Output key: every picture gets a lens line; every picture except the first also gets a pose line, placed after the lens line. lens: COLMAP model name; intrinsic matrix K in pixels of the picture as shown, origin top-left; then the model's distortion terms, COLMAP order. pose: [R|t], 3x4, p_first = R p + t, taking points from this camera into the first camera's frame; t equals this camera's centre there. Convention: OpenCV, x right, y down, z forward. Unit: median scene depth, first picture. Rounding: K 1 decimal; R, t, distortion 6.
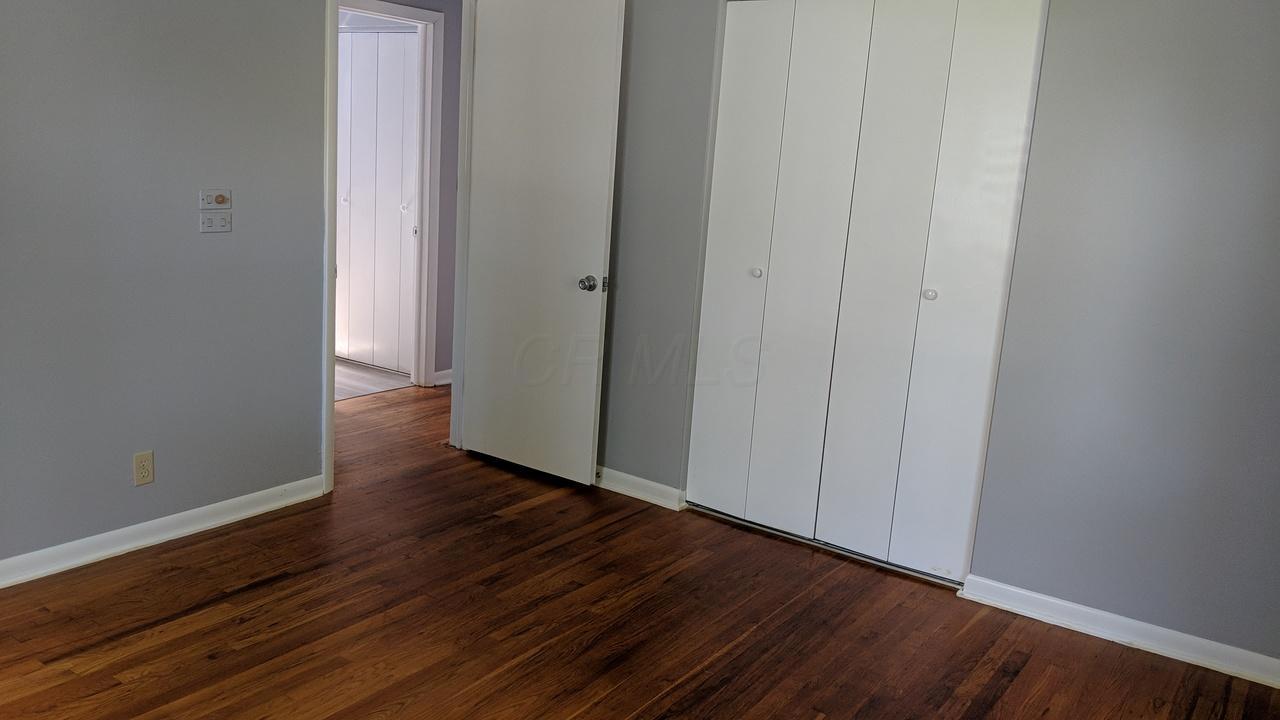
lens RADIAL K [[1012.5, 0, 640.0], [0, 1012.5, 360.0], [0, 0, 1]] dist [0.168608, -0.380271]
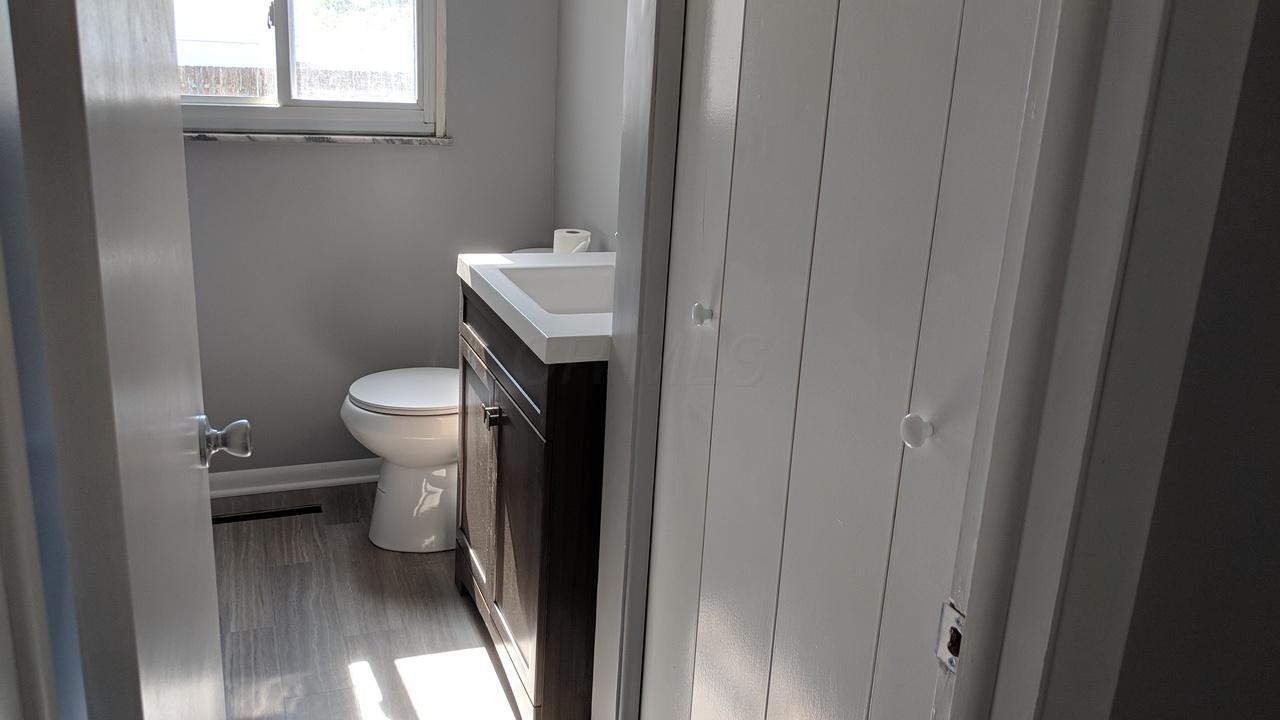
lens RADIAL K [[1012.5, 0, 640.0], [0, 1012.5, 360.0], [0, 0, 1]] dist [0.168608, -0.380271]
pose [[0.829120, 0.131934, -0.543281, -0.176818], [-0.107995, 0.991249, 0.075907, -0.168479], [0.548541, -0.004265, 0.836112, 0.828012]]
